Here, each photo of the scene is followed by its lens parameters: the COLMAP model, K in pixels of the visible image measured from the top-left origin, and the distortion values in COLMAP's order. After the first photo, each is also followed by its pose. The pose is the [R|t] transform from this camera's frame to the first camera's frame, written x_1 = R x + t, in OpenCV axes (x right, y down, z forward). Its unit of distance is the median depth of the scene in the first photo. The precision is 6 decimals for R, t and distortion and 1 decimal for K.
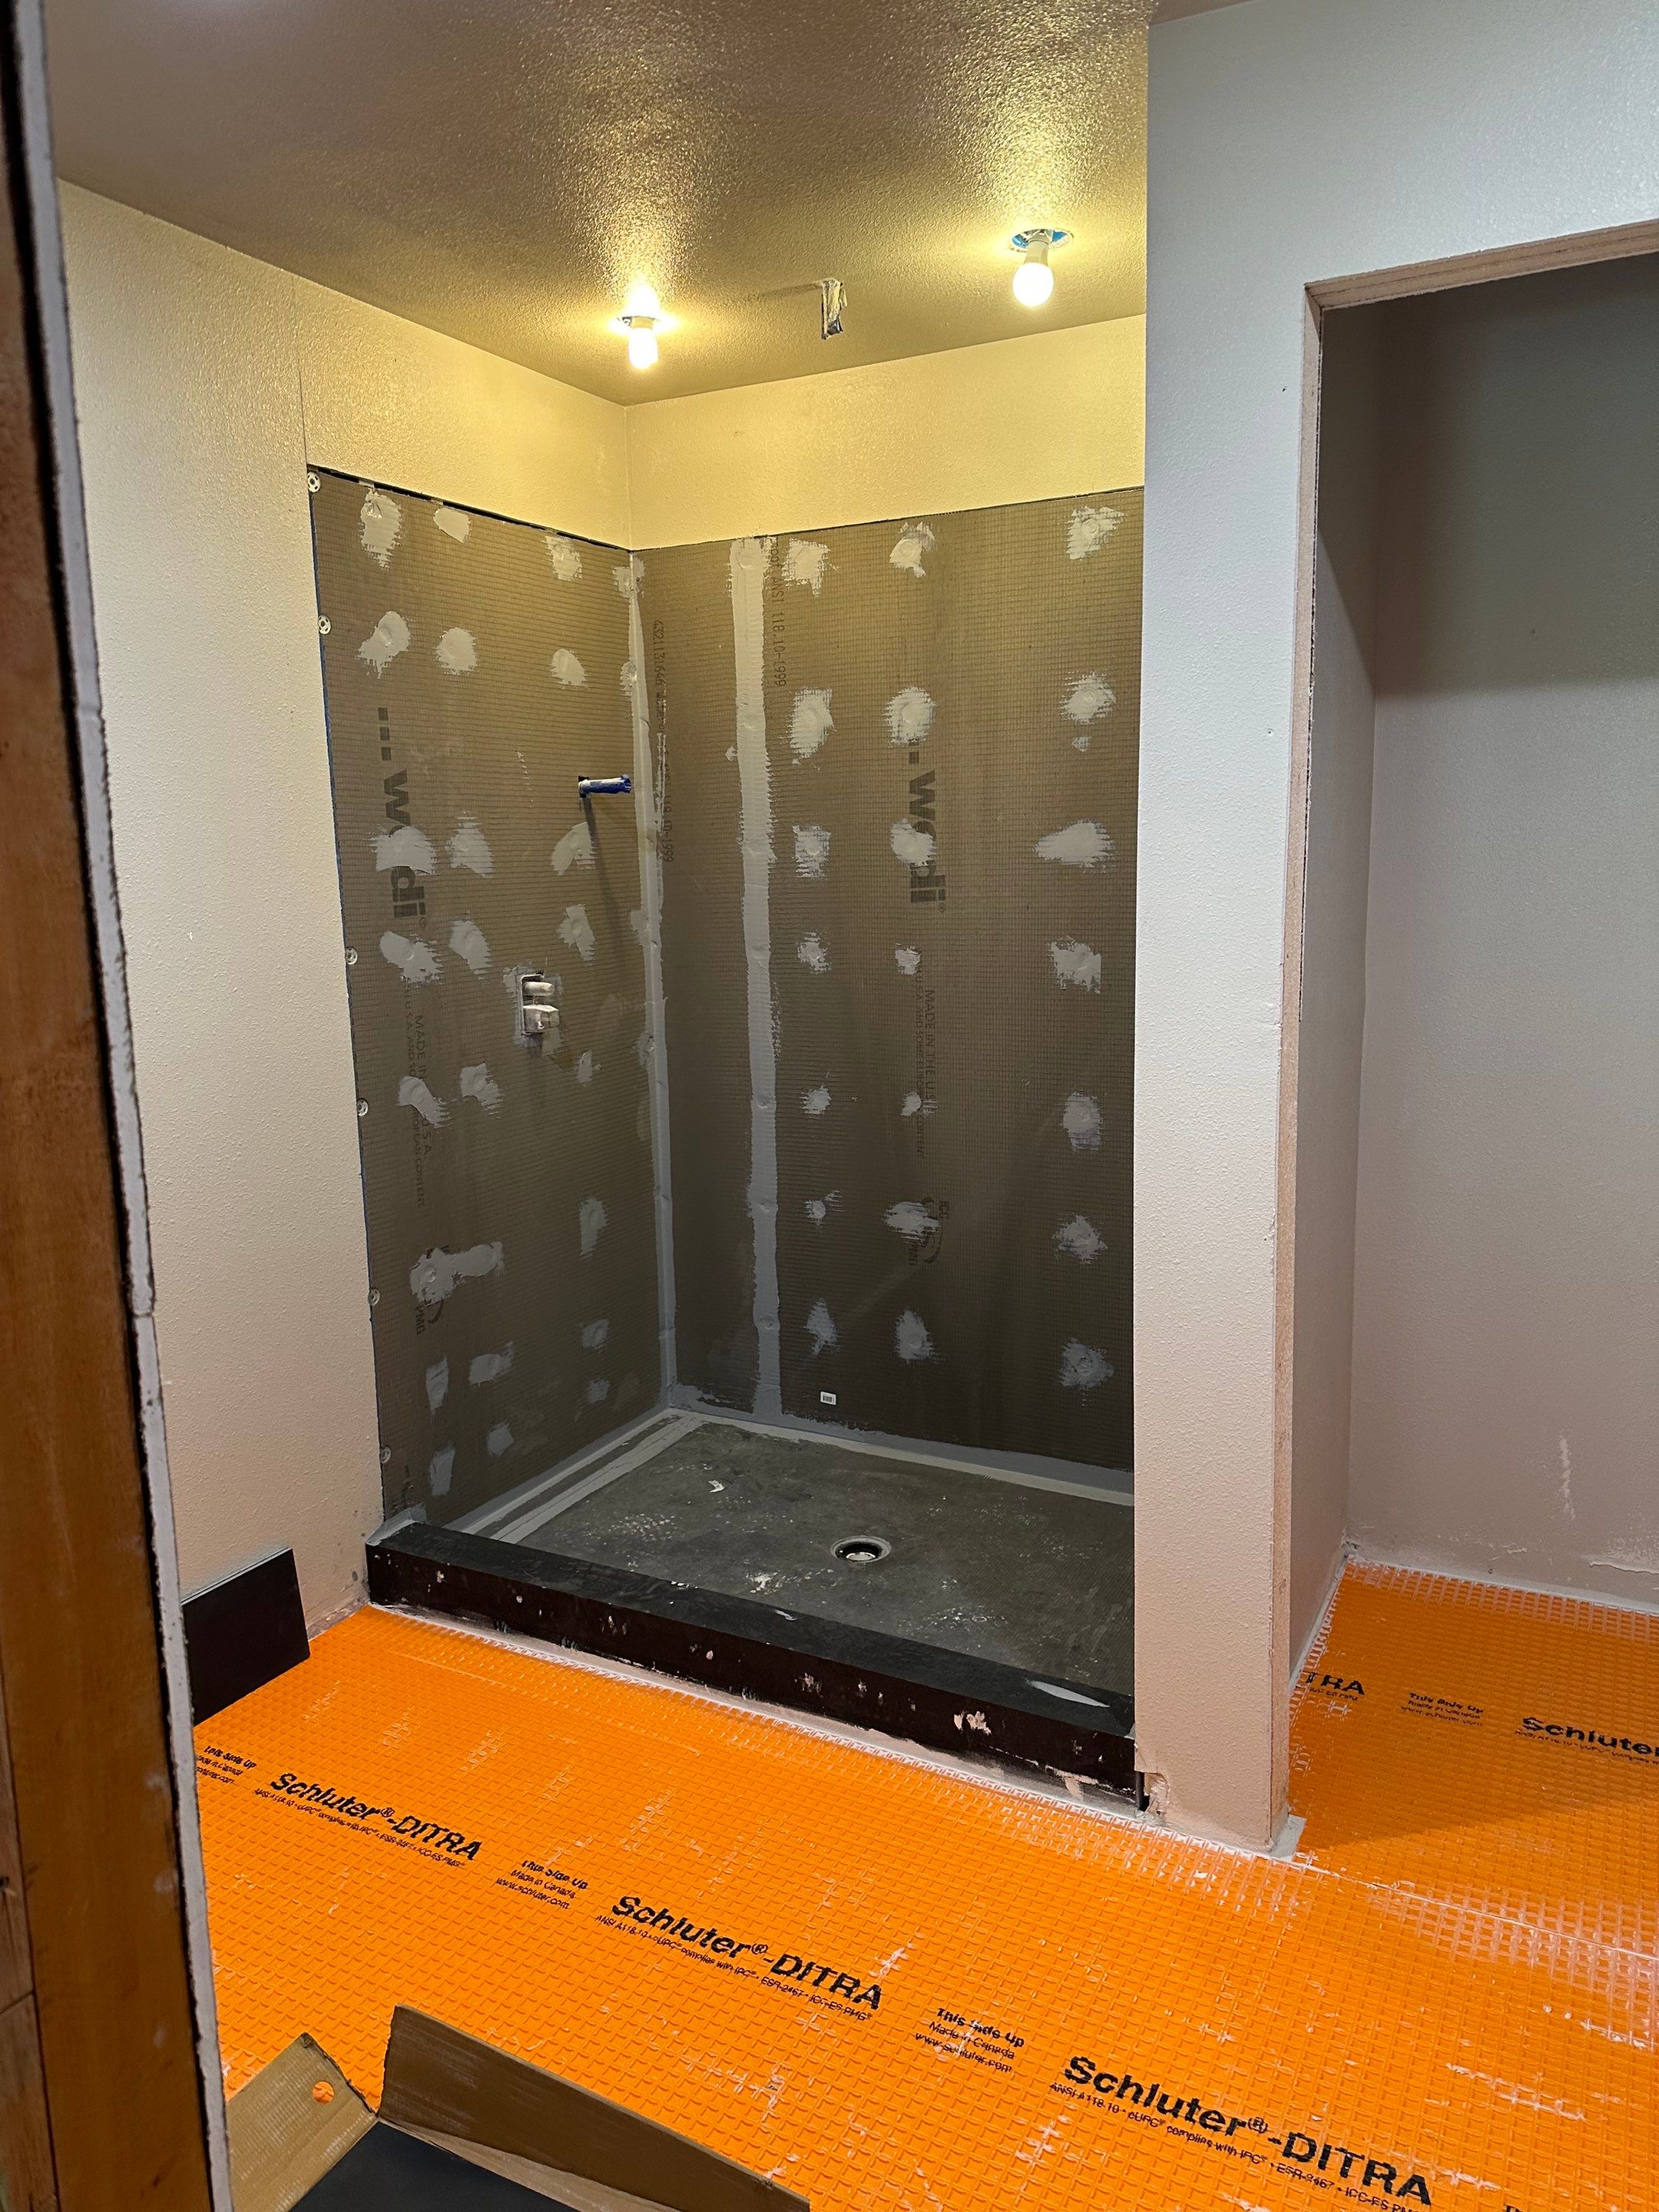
lens RADIAL K [[1551.6, 0, 836.3], [0, 1551.6, 1108.8], [0, 0, 1]] dist [0.084050, -0.109685]
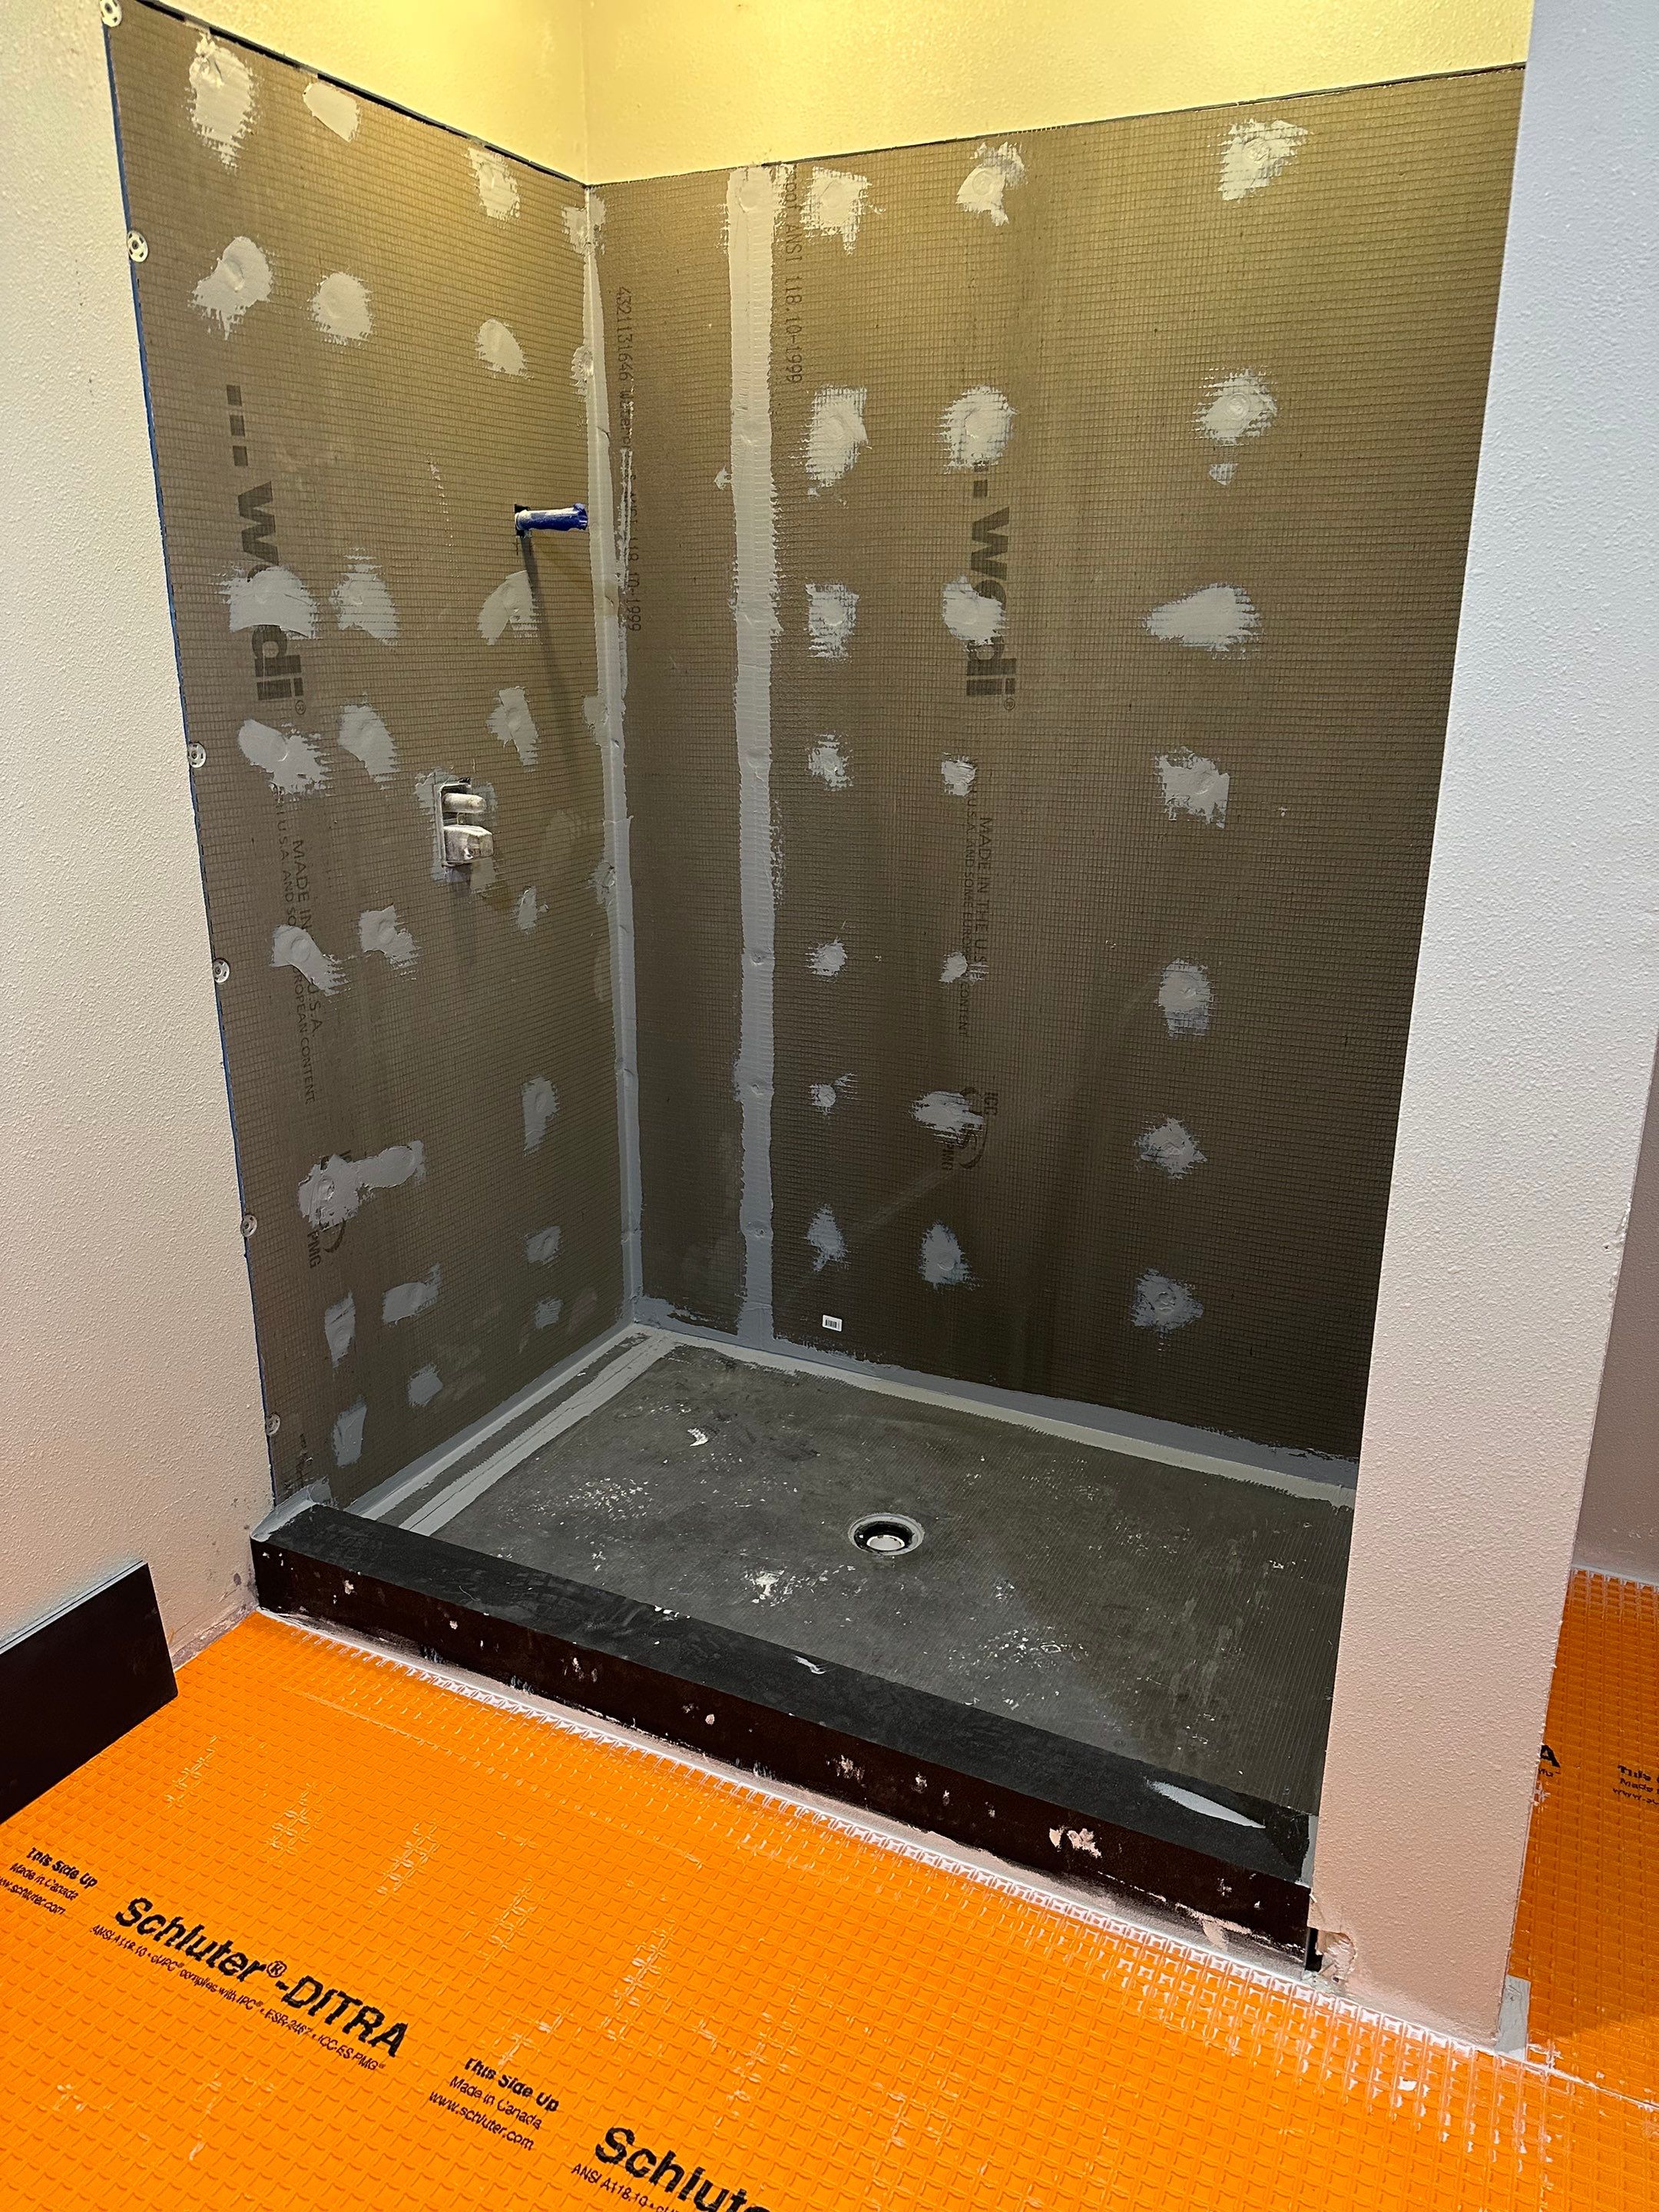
lens RADIAL K [[1626.8, 0, 847.9], [0, 1626.8, 1163.2], [0, 0, 1]] dist [0.093281, -0.131916]
pose [[0.999012, 0.013046, 0.042481, -0.041063], [-0.019115, 0.989133, 0.145774, -0.025778], [-0.040118, -0.146442, 0.988405, 0.202438]]
